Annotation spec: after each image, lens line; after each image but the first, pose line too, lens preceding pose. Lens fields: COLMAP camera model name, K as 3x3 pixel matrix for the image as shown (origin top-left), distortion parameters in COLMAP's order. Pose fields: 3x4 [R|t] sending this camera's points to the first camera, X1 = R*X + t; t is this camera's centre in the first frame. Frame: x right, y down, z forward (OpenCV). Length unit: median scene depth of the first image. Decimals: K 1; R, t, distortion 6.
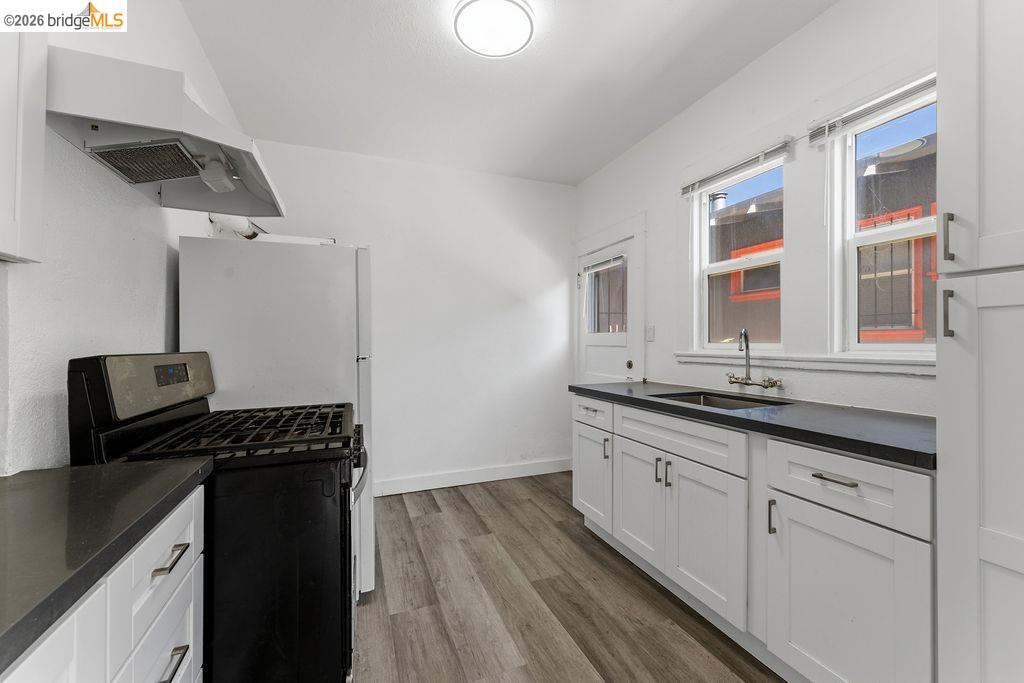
lens RADIAL K [[413.2, 0, 512.0], [0, 413.2, 341.5], [0, 0, 1]] dist [-0.003123, -0.000202]
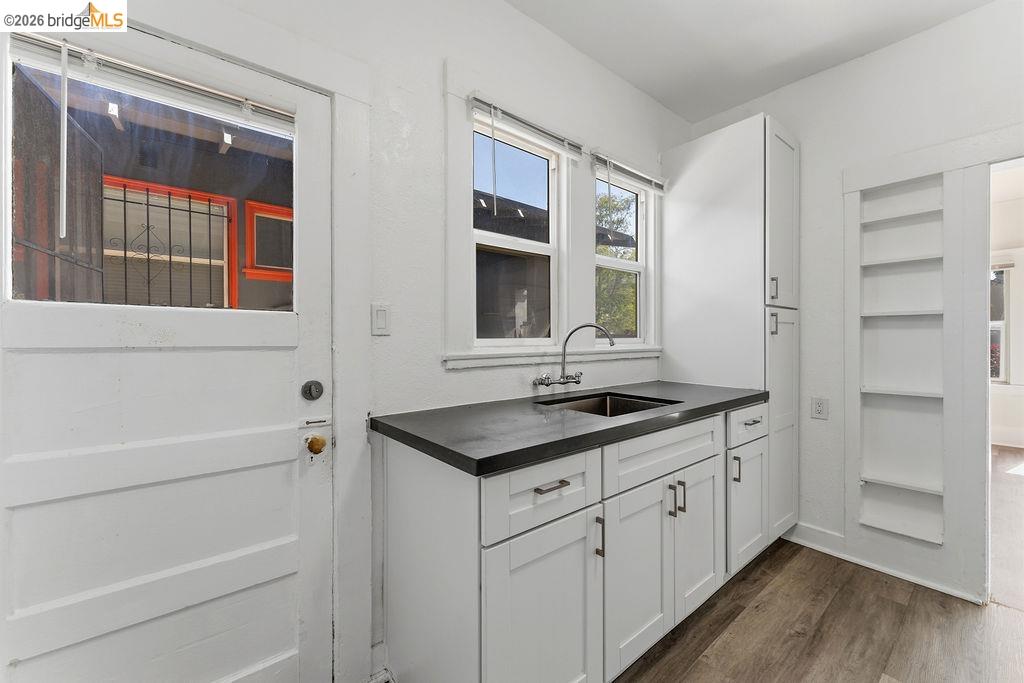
lens RADIAL K [[413.2, 0, 512.0], [0, 413.2, 341.5], [0, 0, 1]] dist [-0.003123, -0.000202]
pose [[-0.316201, -0.003907, 0.948684, -0.224532], [0.001728, 0.999987, 0.004695, 0.005615], [-0.948691, 0.003124, -0.316191, 1.203310]]
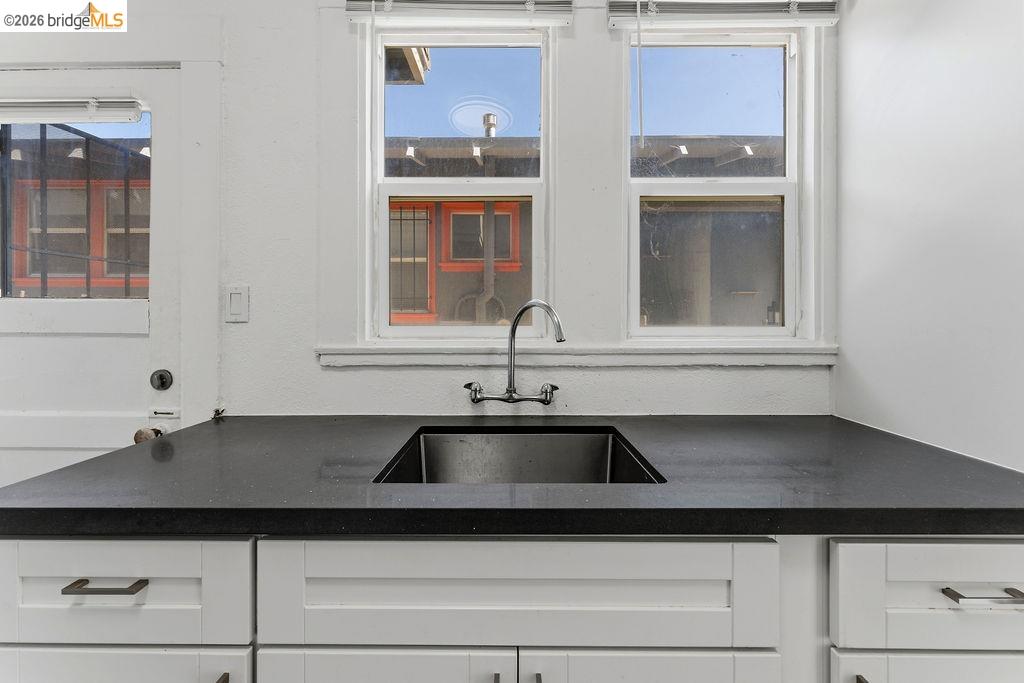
lens RADIAL K [[416.8, 0, 513.4], [0, 416.8, 328.5], [0, 0, 1]] dist [-0.003713, -0.000313]
pose [[0.370144, -0.006864, 0.928949, 0.046096], [-0.002299, 0.999963, 0.008305, 0.001699], [-0.928972, -0.005209, 0.370114, 0.681046]]
